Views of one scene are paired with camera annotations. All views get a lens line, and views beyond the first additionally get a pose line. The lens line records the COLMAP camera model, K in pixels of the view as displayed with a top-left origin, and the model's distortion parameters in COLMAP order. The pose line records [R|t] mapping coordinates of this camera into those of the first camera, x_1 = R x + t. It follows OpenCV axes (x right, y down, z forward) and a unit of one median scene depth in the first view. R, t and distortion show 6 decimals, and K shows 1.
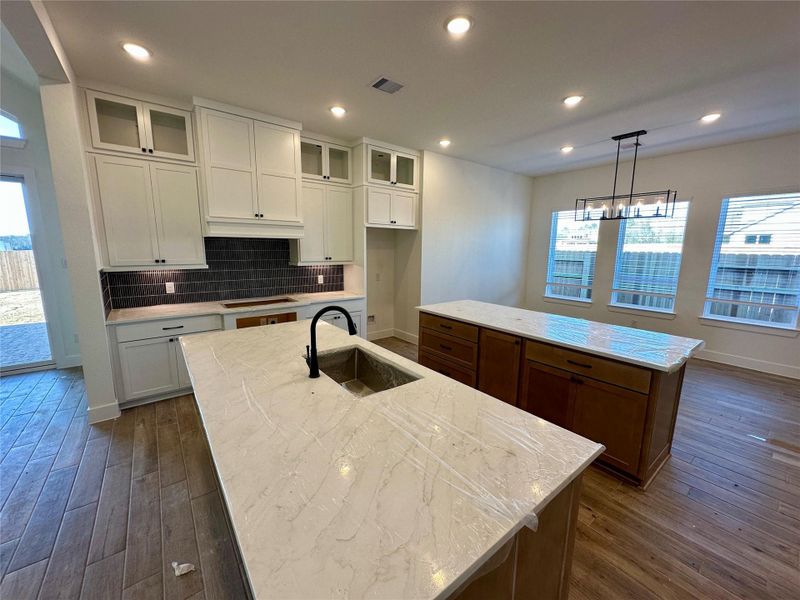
lens RADIAL K [[318.3, 0, 400.0], [0, 318.3, 300.0], [0, 0, 1]] dist [-0.001886, 0.000127]
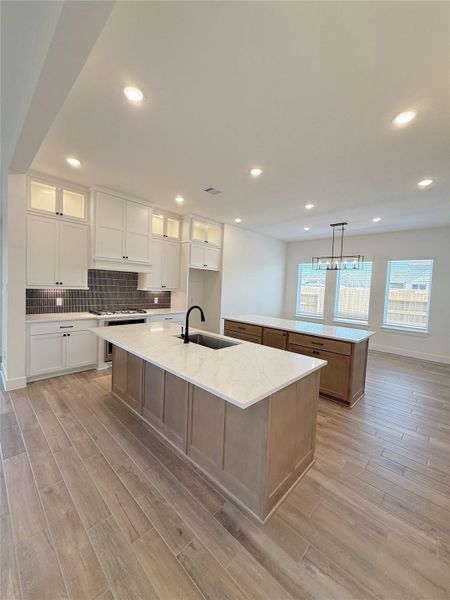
lens RADIAL K [[238.7, 0, 225.5], [0, 238.7, 297.8], [0, 0, 1]] dist [-0.001886, 0.000127]
pose [[0.988306, 0.024927, 0.150429, -0.123333], [-0.007963, 0.993639, -0.112332, 0.062211], [-0.152273, 0.109821, 0.982218, -0.214883]]
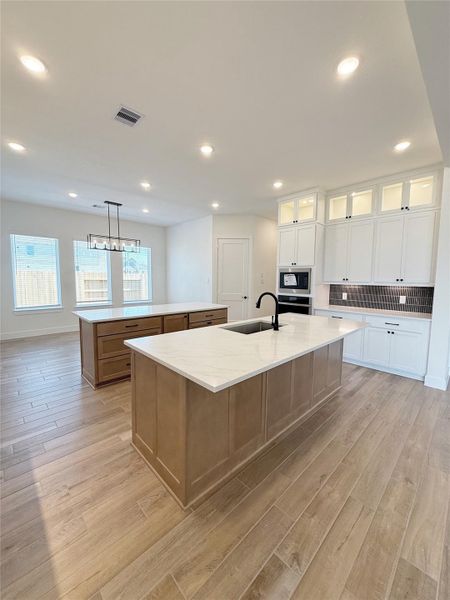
lens RADIAL K [[238.7, 0, 225.5], [0, 238.7, 297.8], [0, 0, 1]] dist [-0.001886, 0.000127]
pose [[-0.104152, -0.100355, 0.989485, -0.767524], [0.154272, 0.981224, 0.115756, -0.074403], [-0.982524, 0.164706, -0.086715, 0.660898]]
